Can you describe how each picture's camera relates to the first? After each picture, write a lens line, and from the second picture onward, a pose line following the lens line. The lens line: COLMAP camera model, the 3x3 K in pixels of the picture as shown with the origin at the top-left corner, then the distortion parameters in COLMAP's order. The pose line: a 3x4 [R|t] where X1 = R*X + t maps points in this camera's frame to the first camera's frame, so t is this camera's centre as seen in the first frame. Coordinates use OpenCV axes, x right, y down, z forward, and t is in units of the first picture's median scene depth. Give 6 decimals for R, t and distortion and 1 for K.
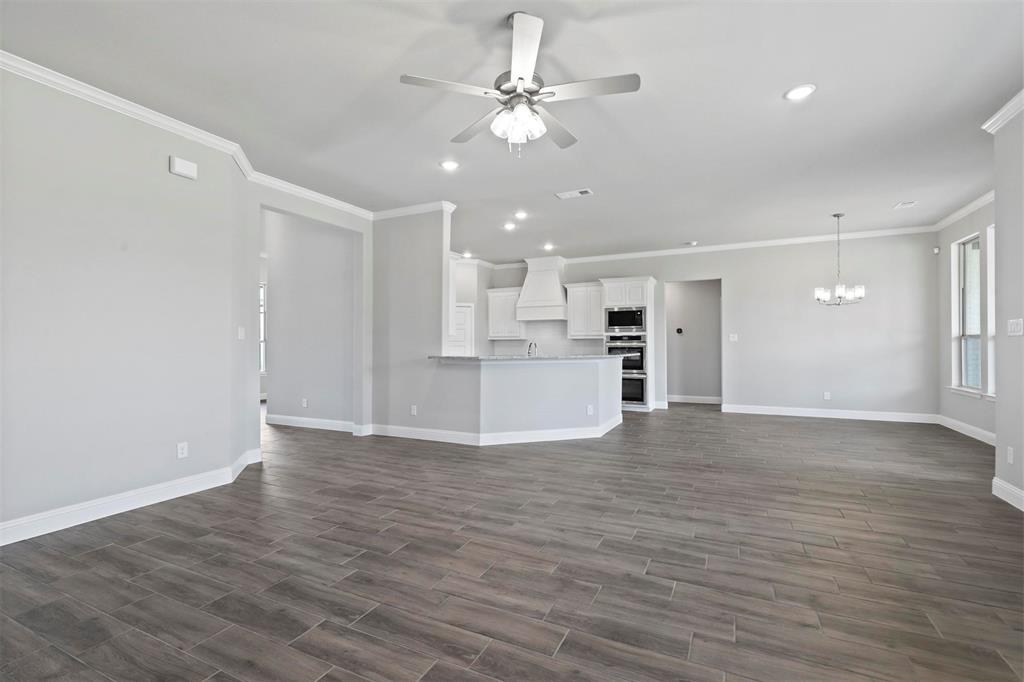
lens RADIAL K [[461.3, 0, 506.3], [0, 461.3, 344.2], [0, 0, 1]] dist [0.002688, 0.001229]
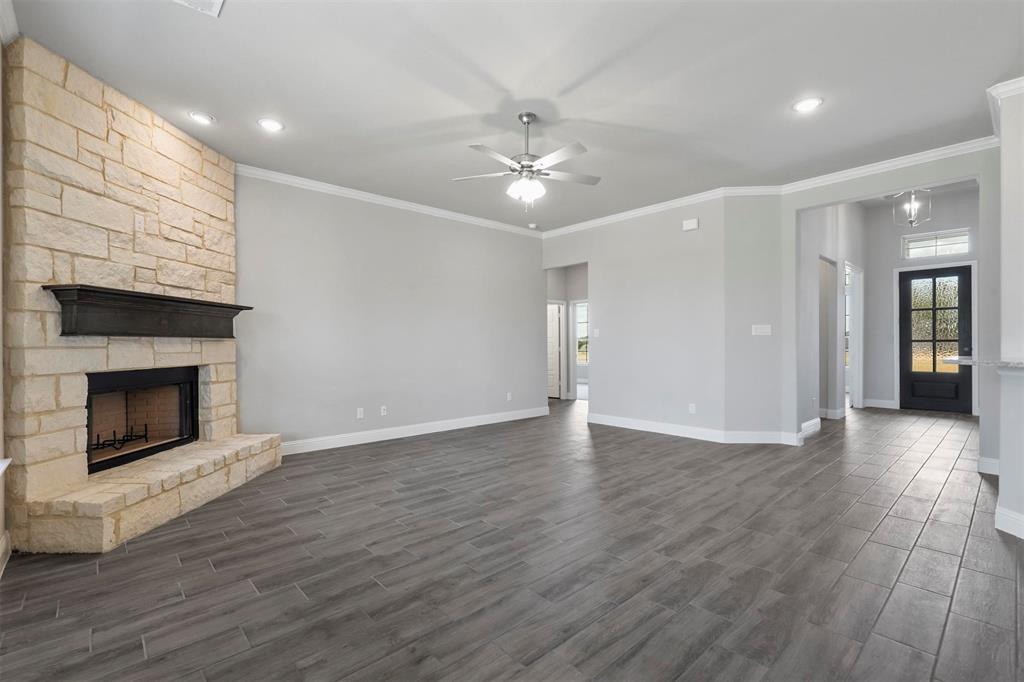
lens RADIAL K [[461.3, 0, 515.0], [0, 461.3, 341.5], [0, 0, 1]] dist [0.002688, 0.001229]
pose [[-0.356247, 0.004137, -0.934382, 1.097050], [0.009592, 0.999954, 0.000770, -0.000197], [0.934342, -0.008688, -0.356271, 1.160050]]
